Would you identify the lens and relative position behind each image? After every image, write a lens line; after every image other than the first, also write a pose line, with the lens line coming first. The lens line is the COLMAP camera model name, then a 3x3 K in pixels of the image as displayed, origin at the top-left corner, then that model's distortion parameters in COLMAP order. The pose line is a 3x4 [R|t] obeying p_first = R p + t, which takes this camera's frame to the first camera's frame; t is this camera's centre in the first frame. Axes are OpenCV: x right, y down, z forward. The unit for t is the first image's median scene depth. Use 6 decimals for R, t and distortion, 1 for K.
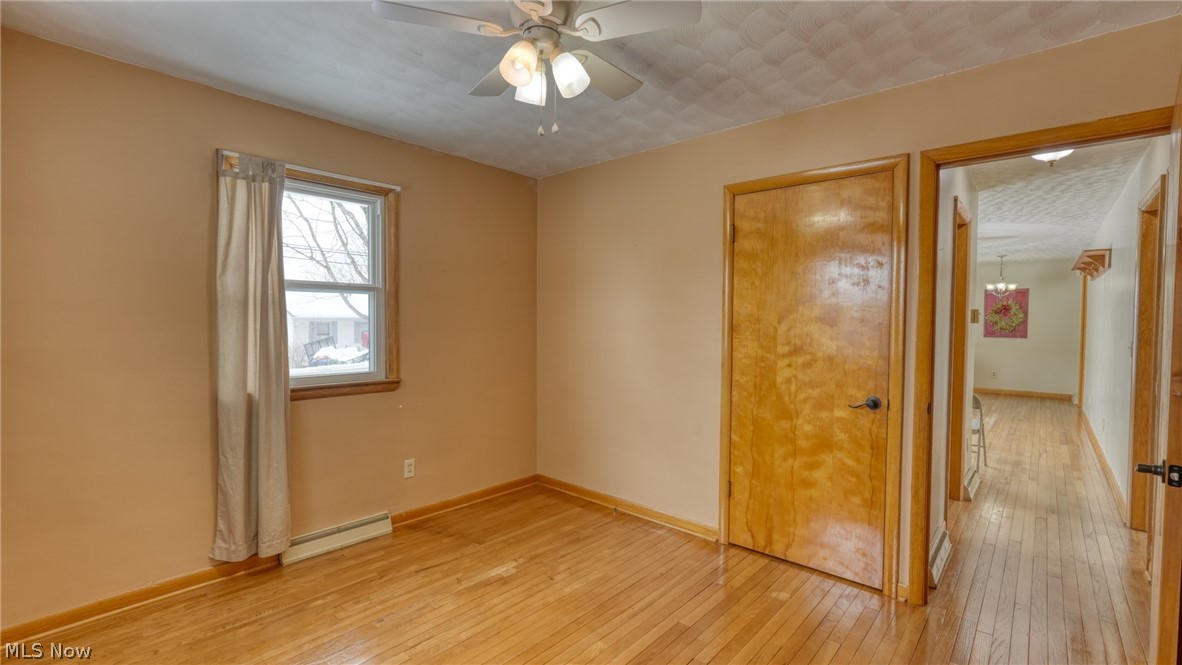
lens RADIAL K [[516.4, 0, 588.5], [0, 516.4, 335.0], [0, 0, 1]] dist [-0.008382, 0.001067]
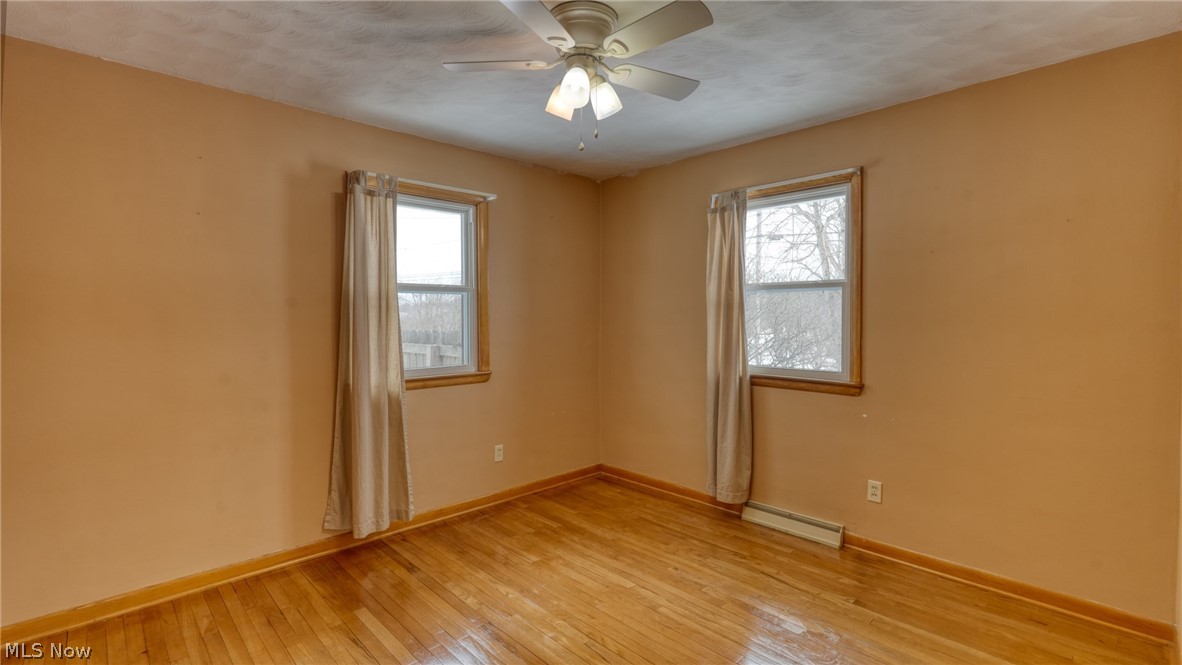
lens RADIAL K [[533.9, 0, 591.0], [0, 533.9, 332.5], [0, 0, 1]] dist [0.000457, 0.000401]
pose [[-0.084436, 0.020693, -0.996214, 0.652164], [-0.023980, 0.999453, 0.022793, -0.013625], [0.996140, 0.025814, -0.083894, 0.694933]]
